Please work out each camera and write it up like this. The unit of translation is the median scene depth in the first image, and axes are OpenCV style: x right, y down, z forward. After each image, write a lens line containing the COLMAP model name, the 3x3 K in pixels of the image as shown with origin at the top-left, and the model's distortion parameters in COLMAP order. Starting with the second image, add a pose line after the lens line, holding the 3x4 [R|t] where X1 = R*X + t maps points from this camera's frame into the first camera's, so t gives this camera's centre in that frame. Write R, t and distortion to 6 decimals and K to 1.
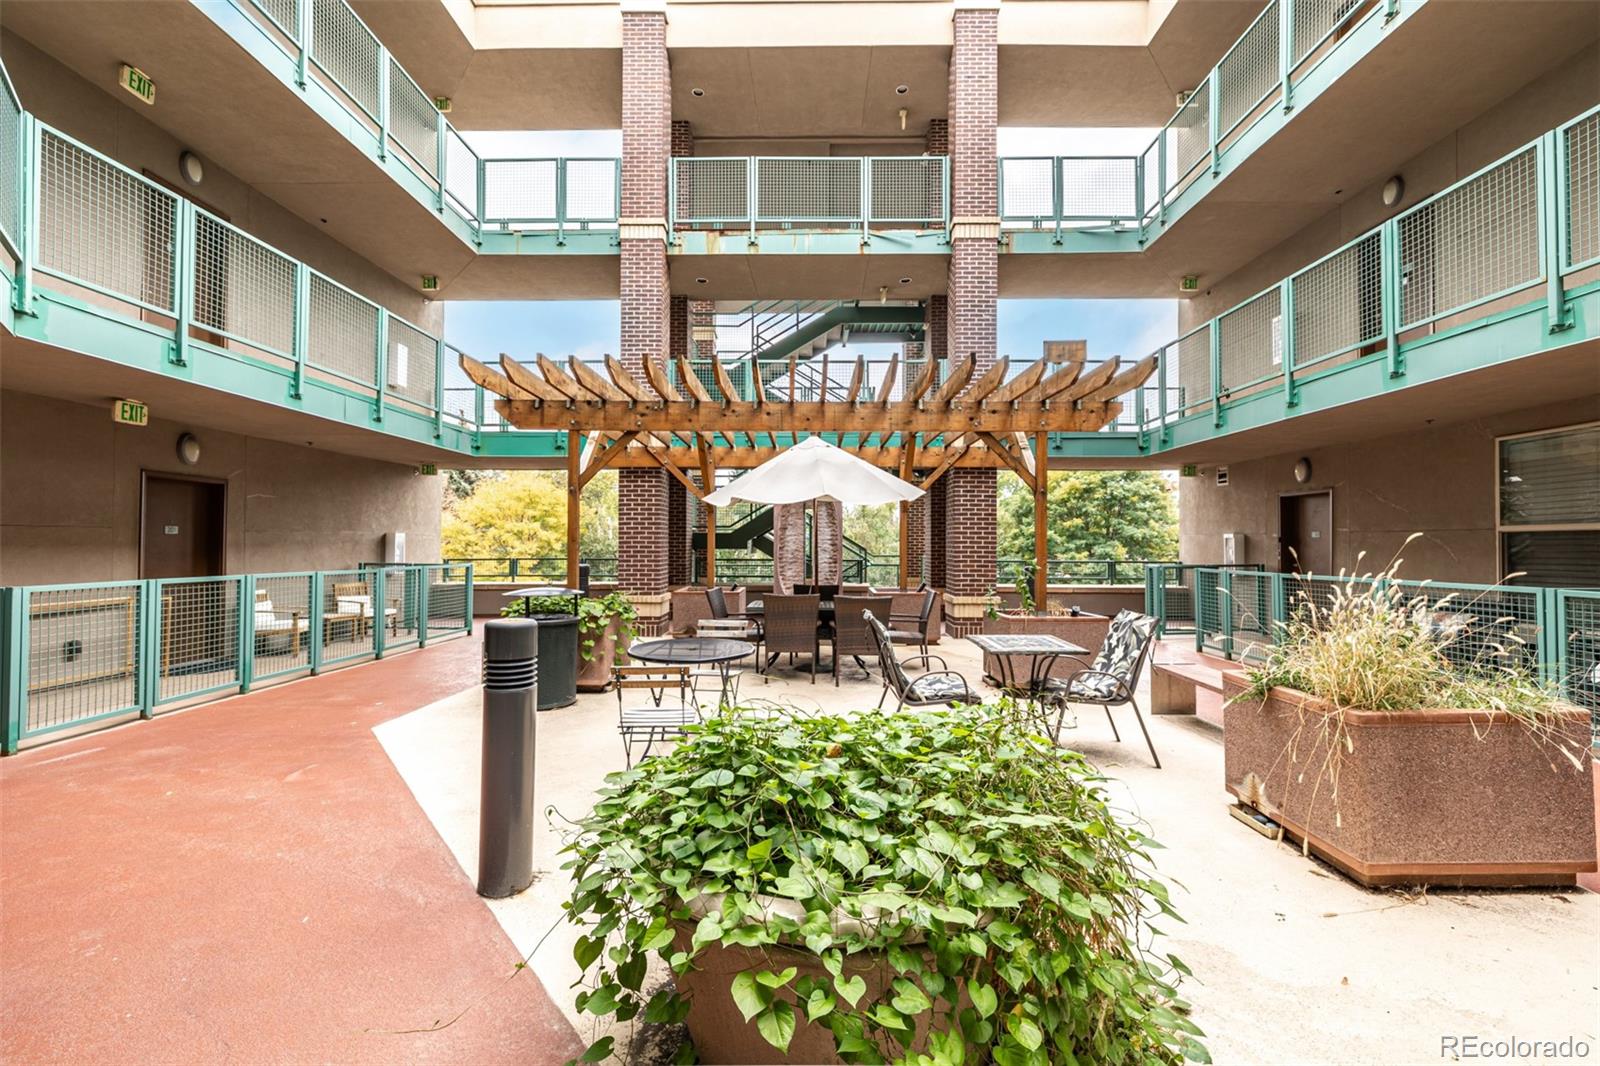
lens RADIAL K [[679.2, 0, 810.6], [0, 679.2, 536.3], [0, 0, 1]] dist [0.004276, 0.000461]
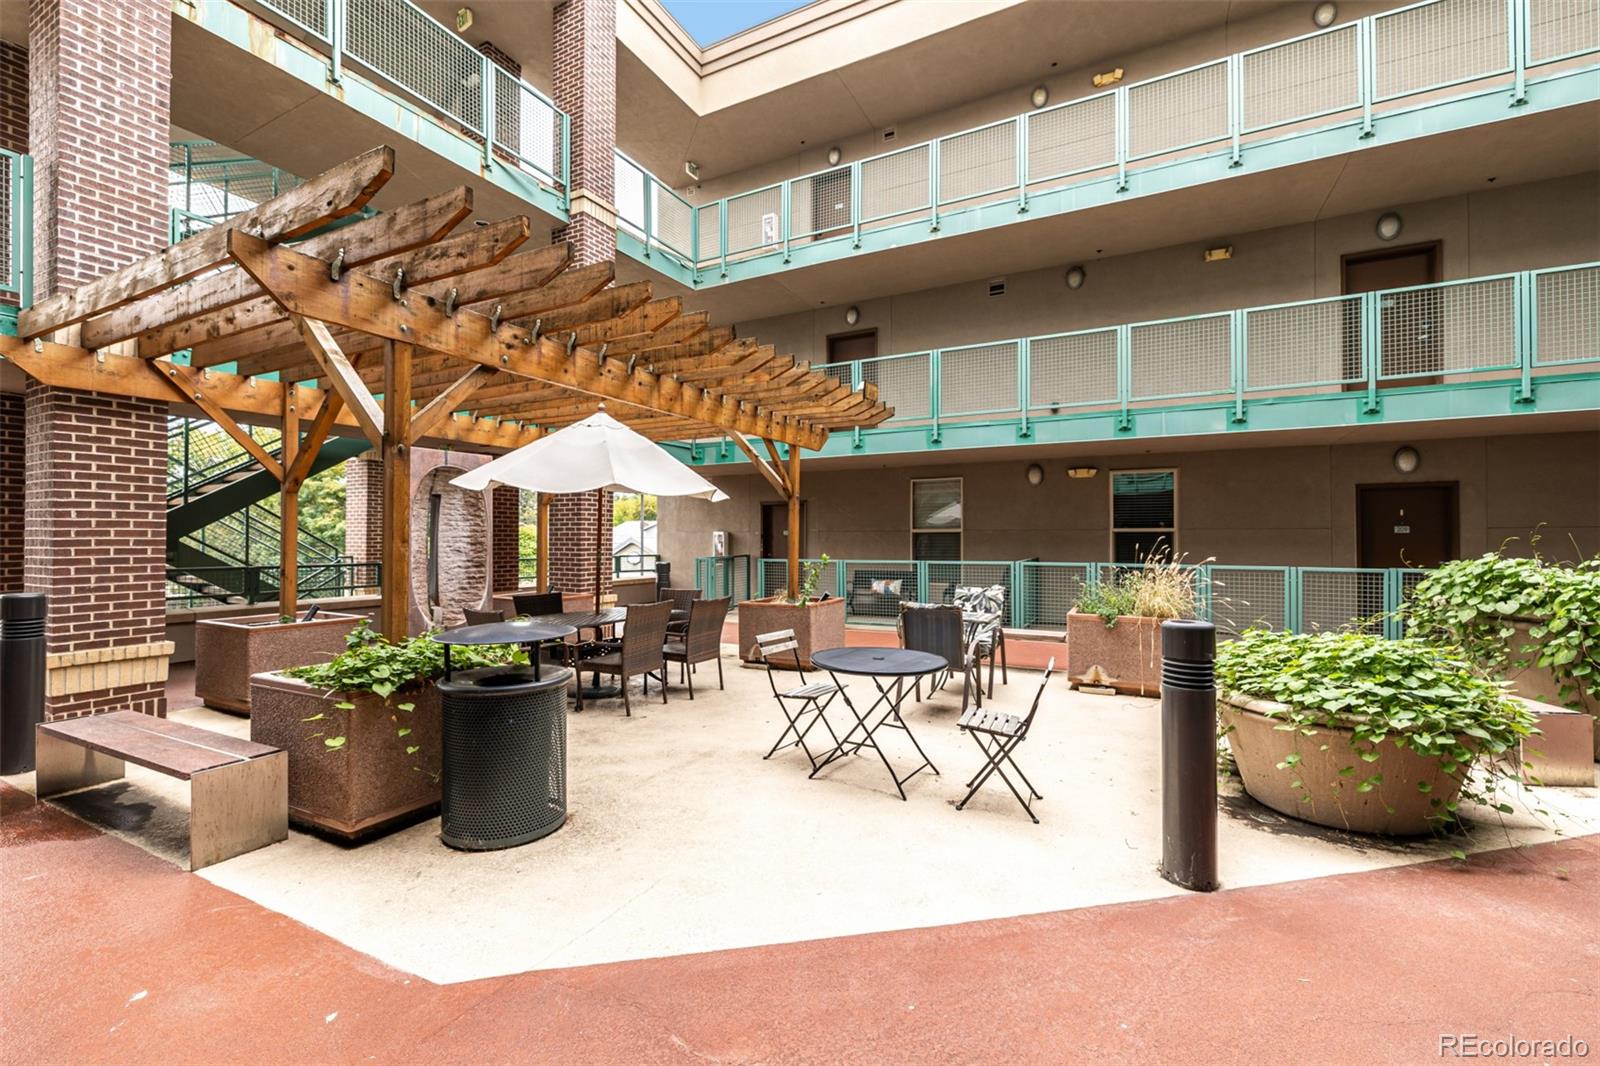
lens RADIAL K [[679.2, 0, 805.4], [0, 679.2, 529.0], [0, 0, 1]] dist [0.004276, 0.000461]
pose [[0.442092, 0.008960, 0.896925, -0.481950], [-0.007474, 0.999952, -0.006305, -0.001839], [-0.896938, -0.003916, 0.442138, 0.315880]]
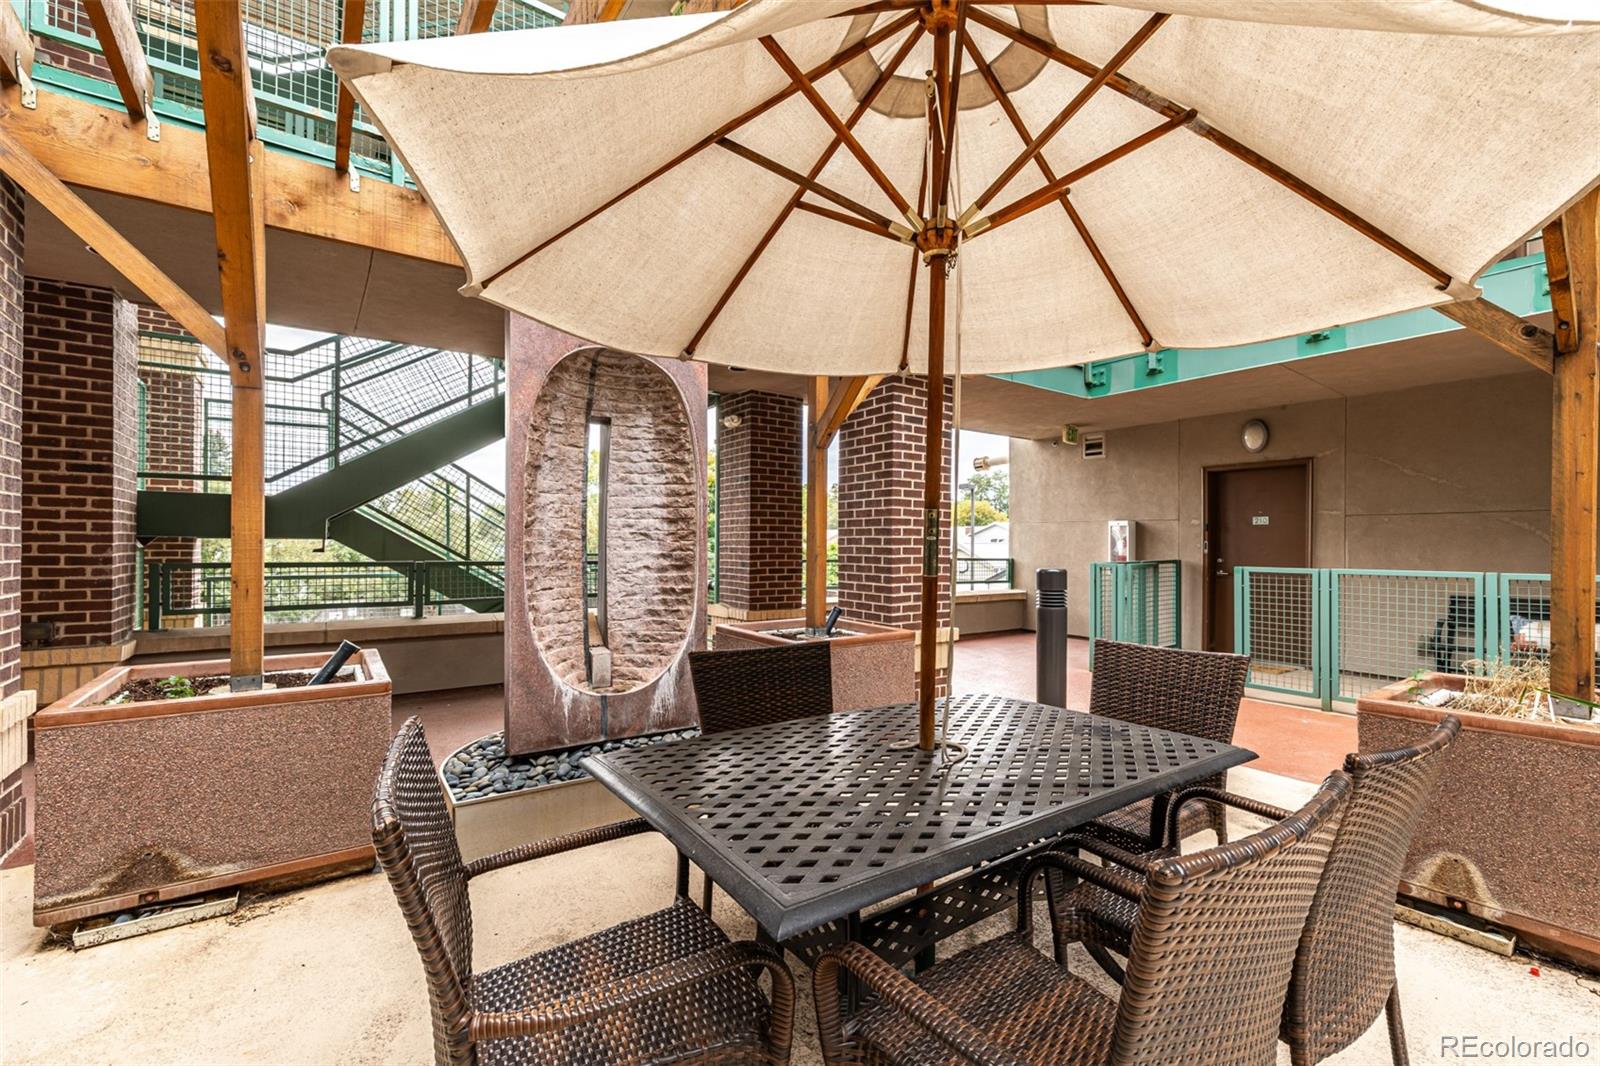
lens RADIAL K [[679.2, 0, 793.8], [0, 679.2, 541.0], [0, 0, 1]] dist [0.004276, 0.000461]
pose [[0.805350, 0.005070, 0.592778, -0.133638], [-0.008181, 0.999963, 0.002563, 0.021806], [-0.592743, -0.006914, 0.805362, 0.647786]]
